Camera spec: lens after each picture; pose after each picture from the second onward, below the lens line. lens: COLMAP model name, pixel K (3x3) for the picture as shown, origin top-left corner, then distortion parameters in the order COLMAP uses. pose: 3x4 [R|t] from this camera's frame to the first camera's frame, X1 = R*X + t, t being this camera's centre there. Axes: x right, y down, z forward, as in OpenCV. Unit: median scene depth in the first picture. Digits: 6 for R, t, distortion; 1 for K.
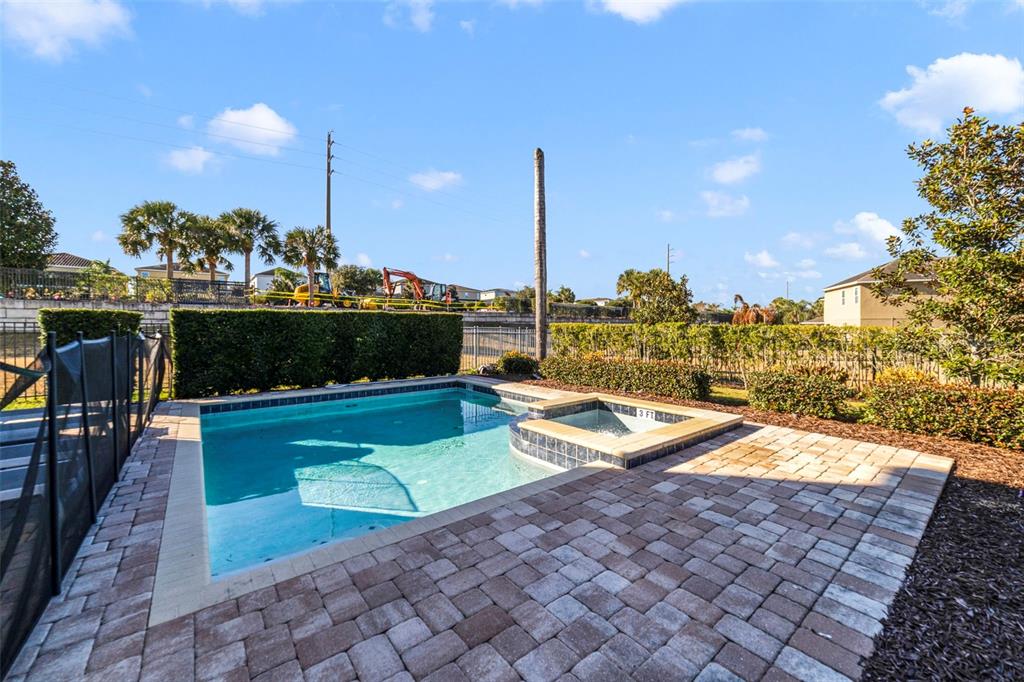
lens RADIAL K [[424.2, 0, 498.2], [0, 424.2, 327.9], [0, 0, 1]] dist [0.001038, 0.000542]
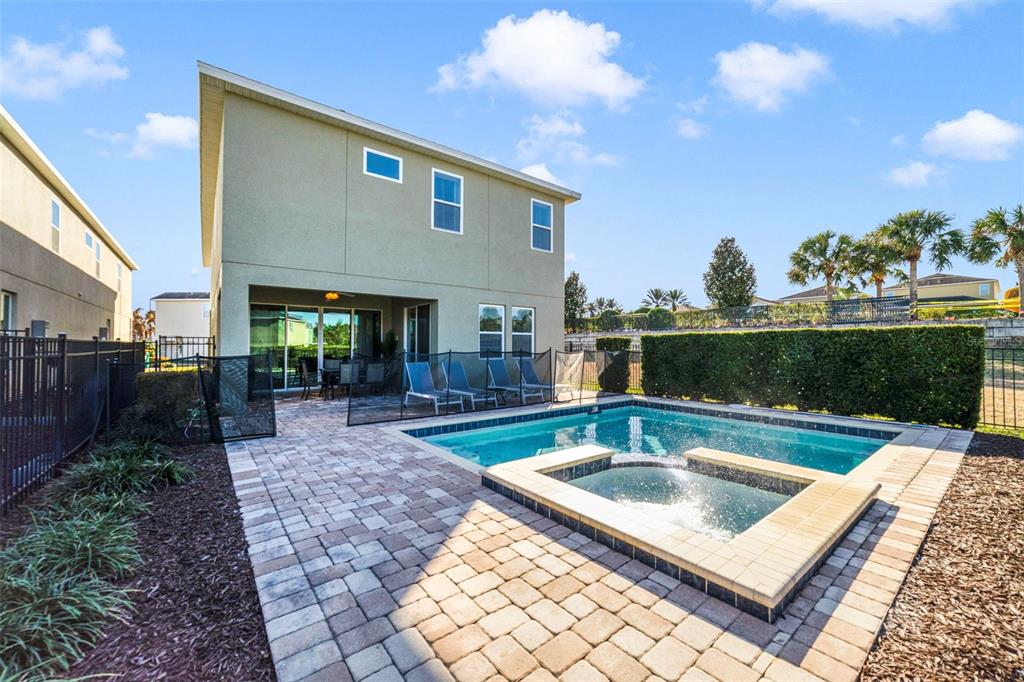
lens RADIAL K [[399.6, 0, 515.1], [0, 399.6, 339.8], [0, 0, 1]] dist [-0.002173, -0.000053]
pose [[-0.027145, -0.017616, -0.999476, 0.821950], [-0.000522, 0.999845, -0.017609, -0.004284], [0.999631, 0.000043, -0.027150, 0.703782]]
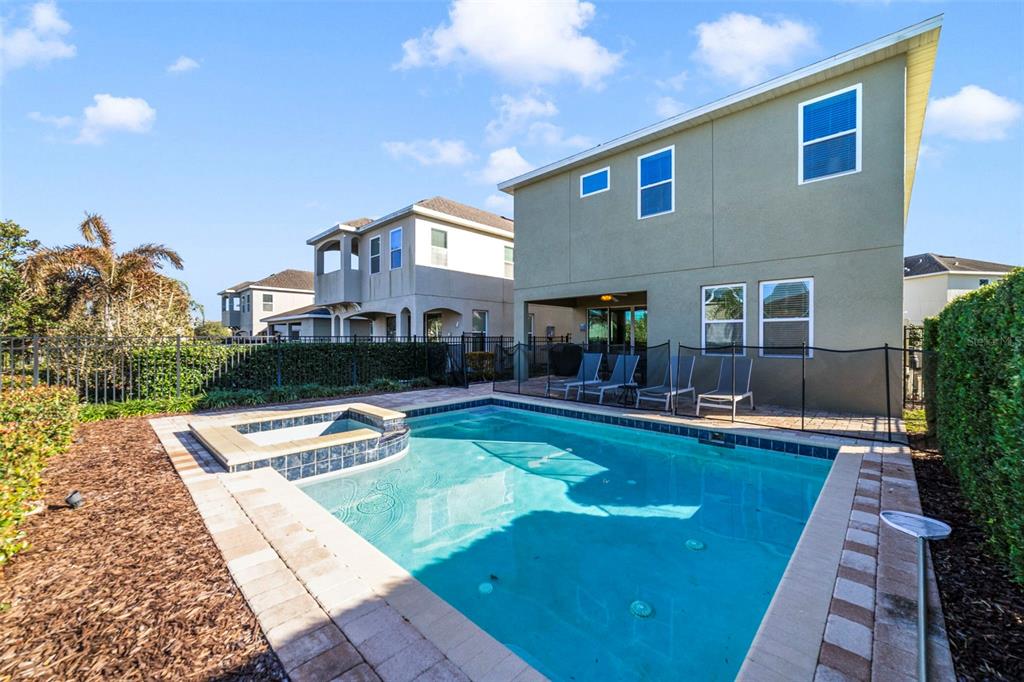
lens RADIAL K [[399.6, 0, 515.1], [0, 399.6, 339.8], [0, 0, 1]] dist [-0.002173, -0.000053]
pose [[-0.991949, 0.001022, -0.126630, -0.105196], [0.000721, 0.999997, 0.002425, -0.006962], [0.126632, 0.002314, -0.991947, 1.863387]]
